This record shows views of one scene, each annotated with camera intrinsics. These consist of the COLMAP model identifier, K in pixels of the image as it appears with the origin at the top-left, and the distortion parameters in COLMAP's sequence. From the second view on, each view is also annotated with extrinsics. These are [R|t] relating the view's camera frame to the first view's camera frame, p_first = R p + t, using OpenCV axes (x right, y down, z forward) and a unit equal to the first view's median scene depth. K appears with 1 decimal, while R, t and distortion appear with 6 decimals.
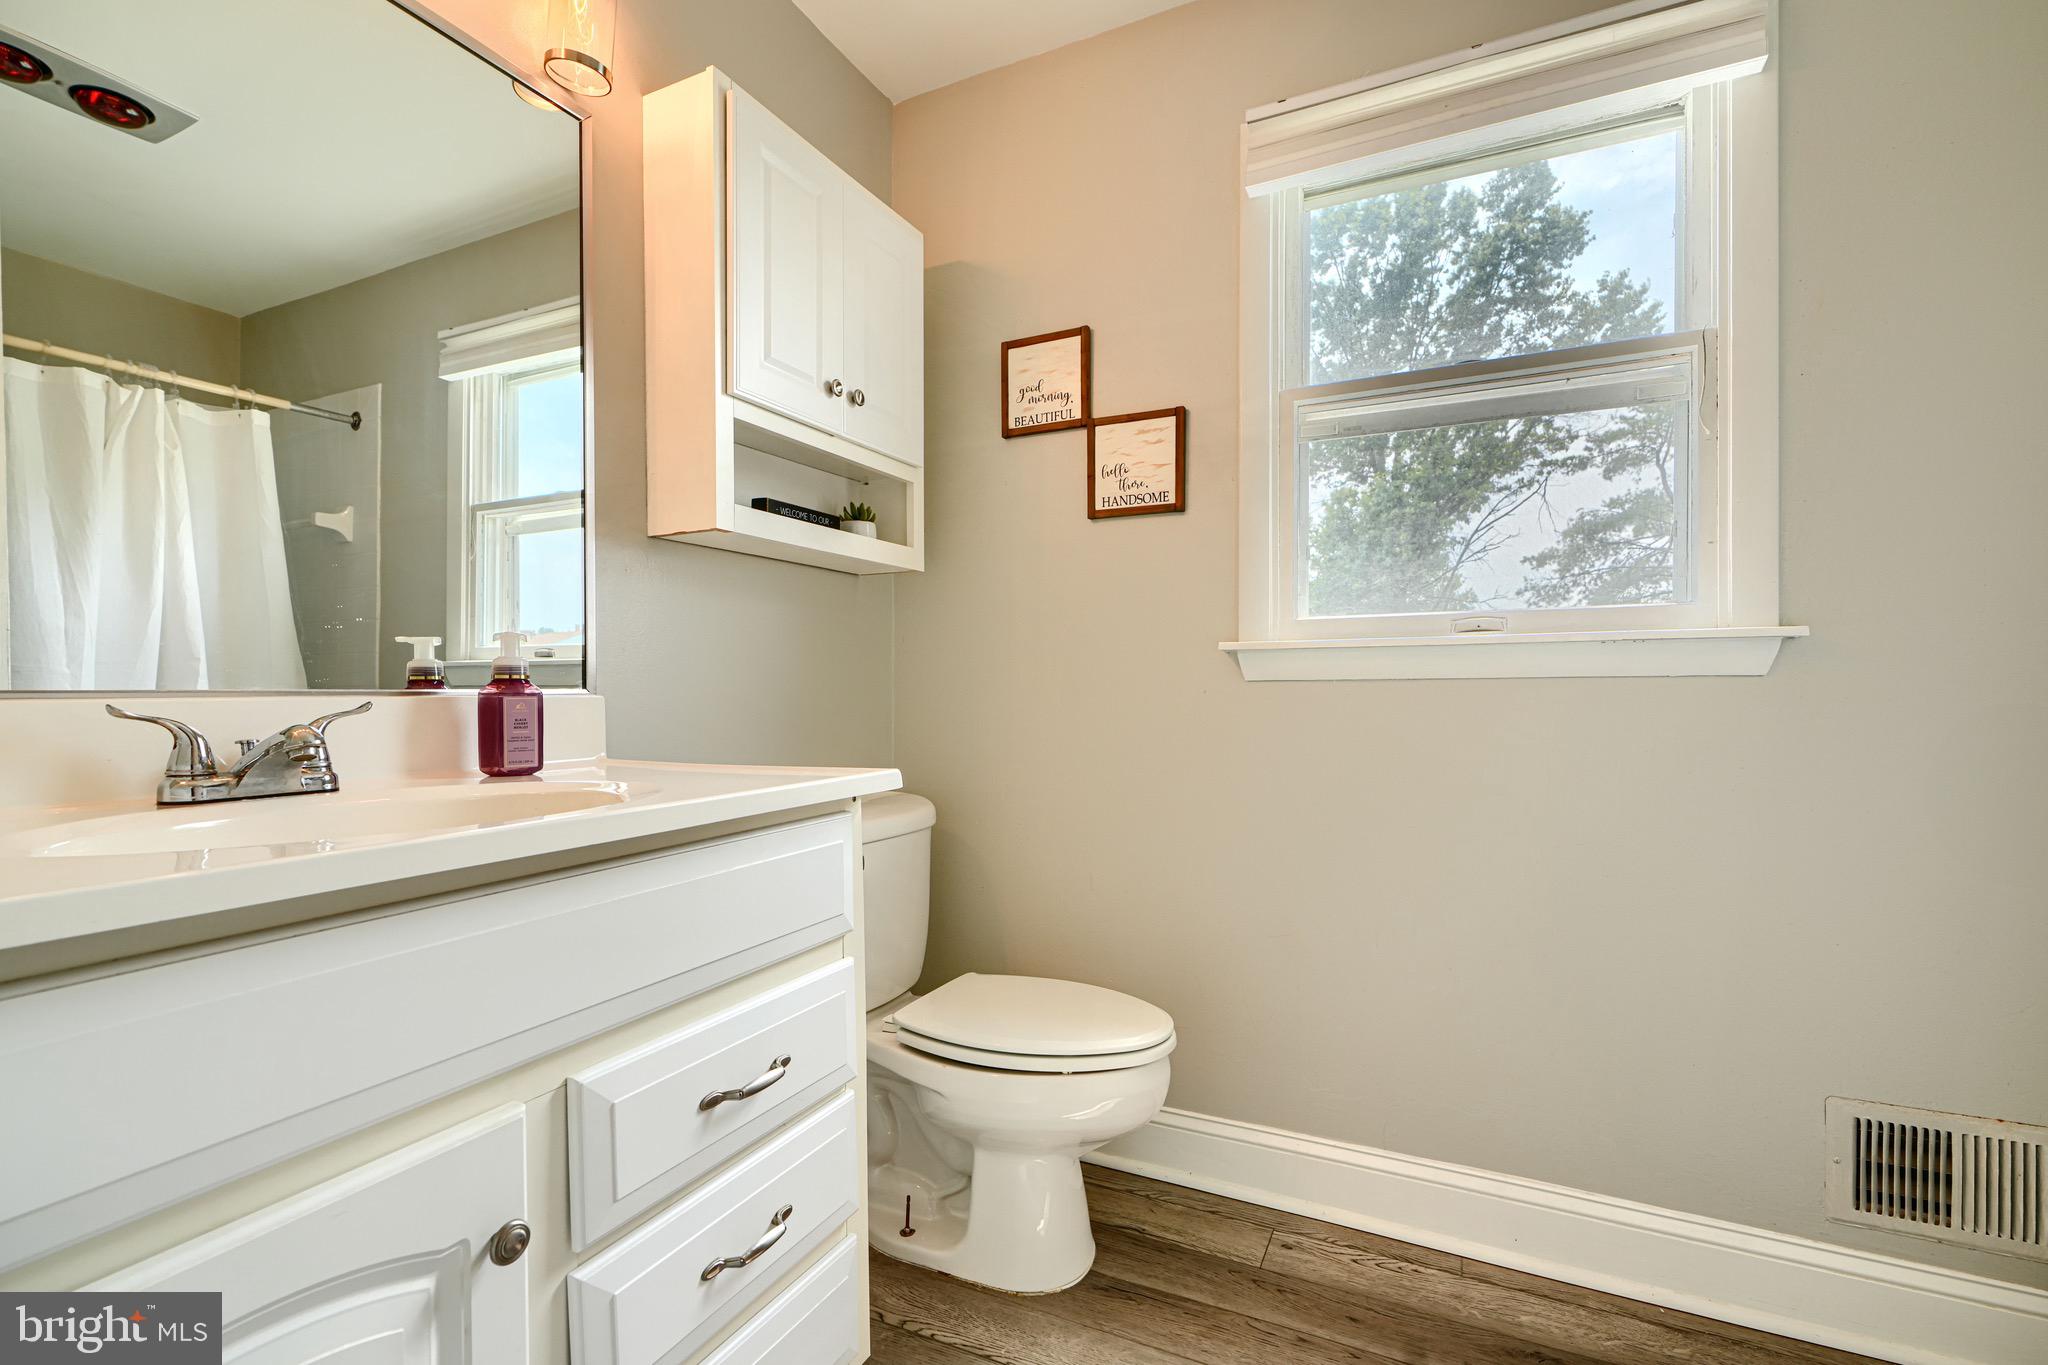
lens RADIAL K [[961.1, 0, 1026.0], [0, 961.1, 697.0], [0, 0, 1]] dist [-0.001121, 0.000305]
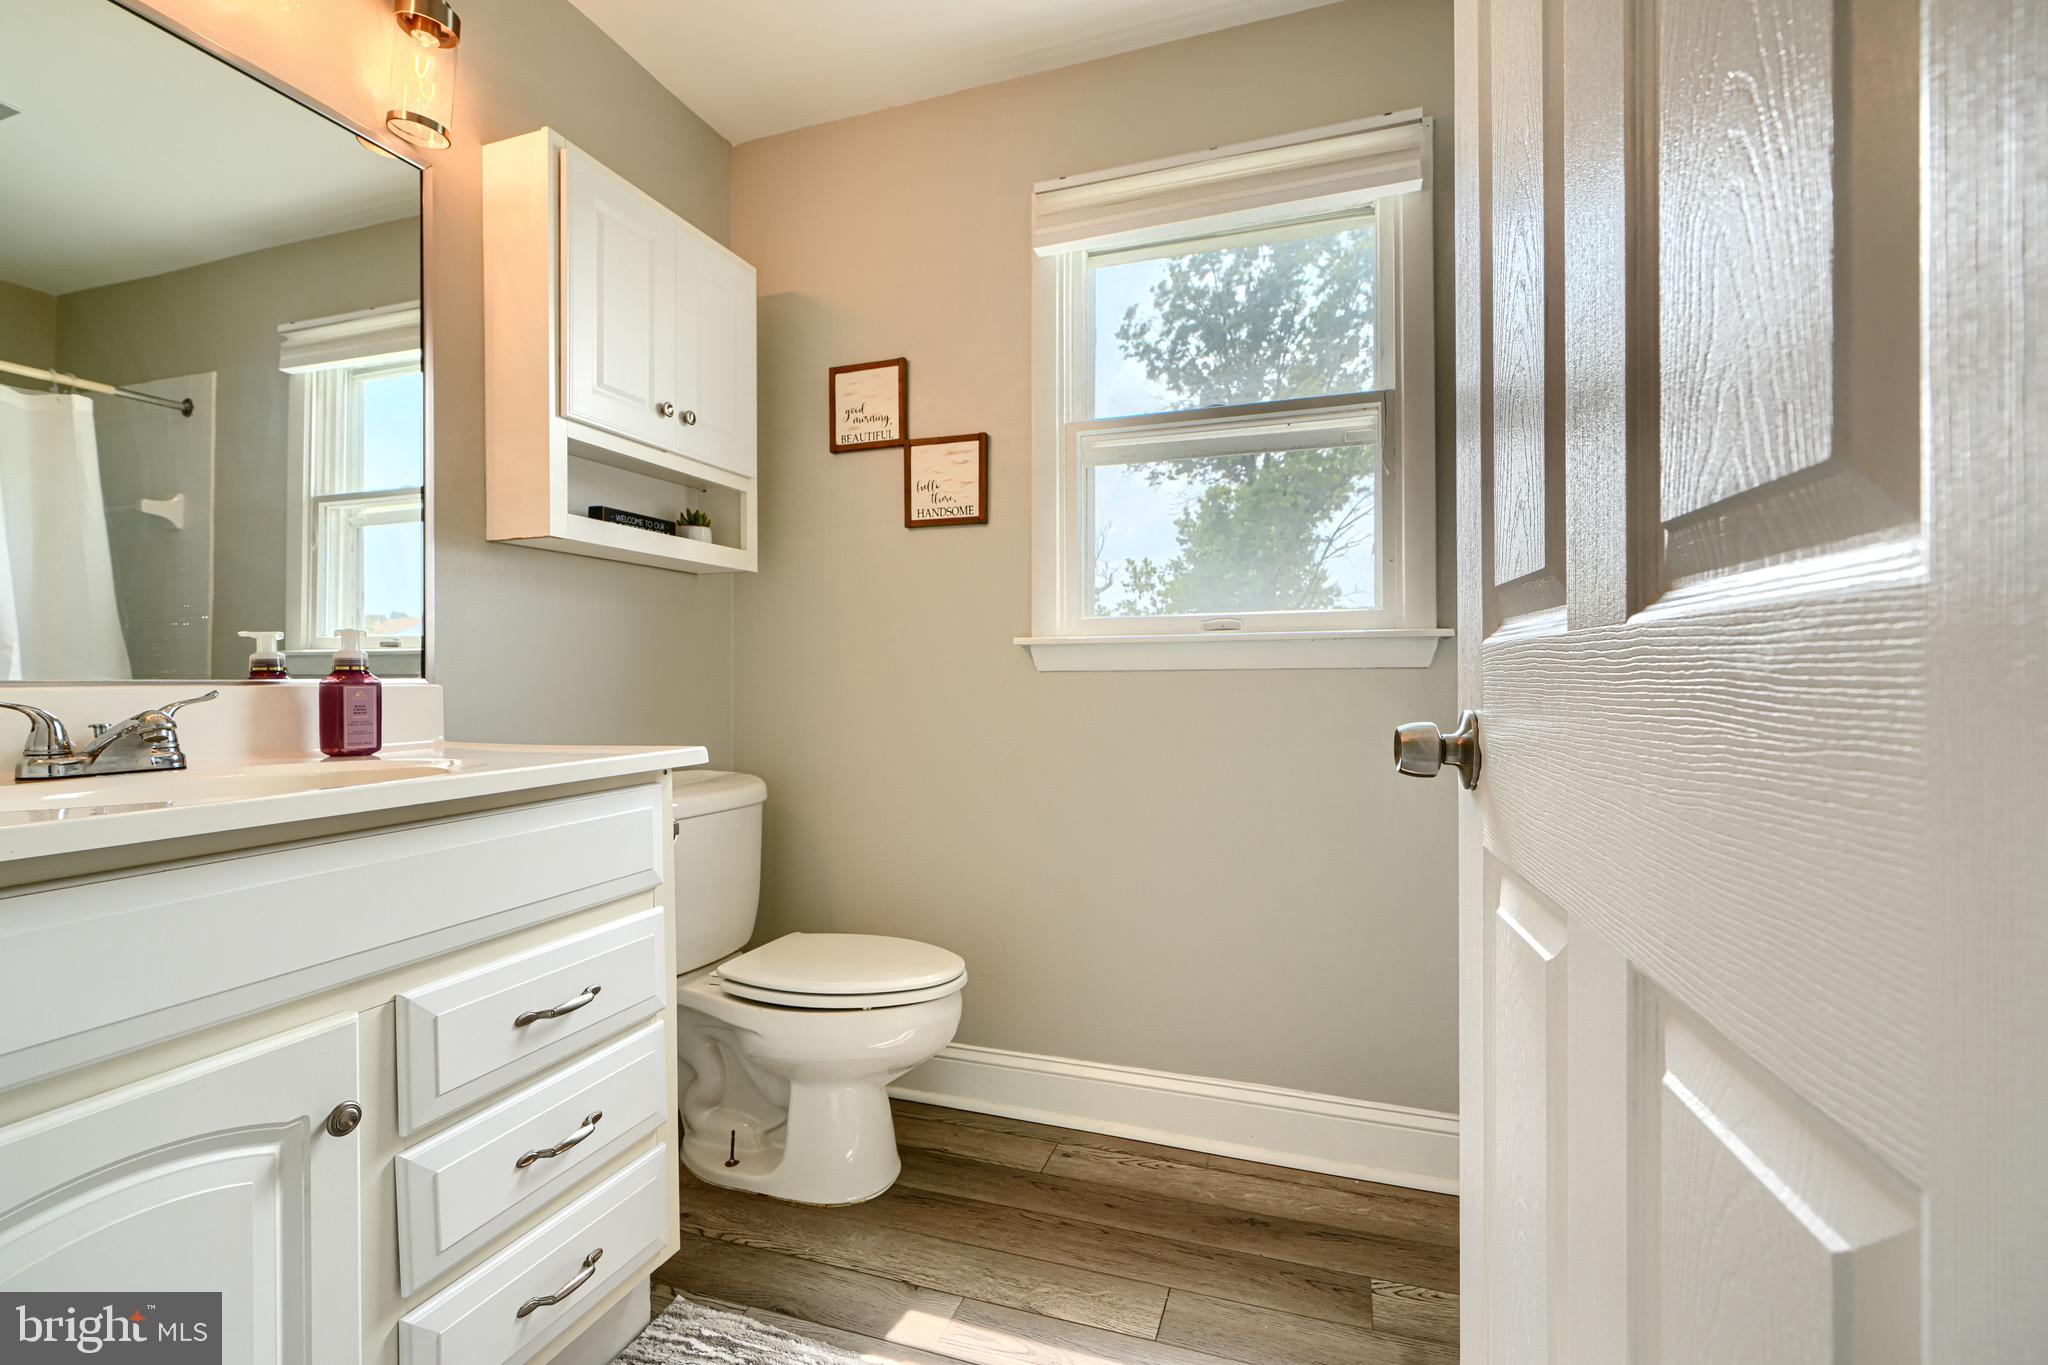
lens RADIAL K [[934.7, 0, 1015.7], [0, 934.7, 677.3], [0, 0, 1]] dist [0.000848, -0.000352]
pose [[0.992631, -0.000419, 0.121177, 0.076337], [0.001460, 0.999963, -0.008505, 0.000122], [-0.121169, 0.008619, 0.992595, -0.133161]]
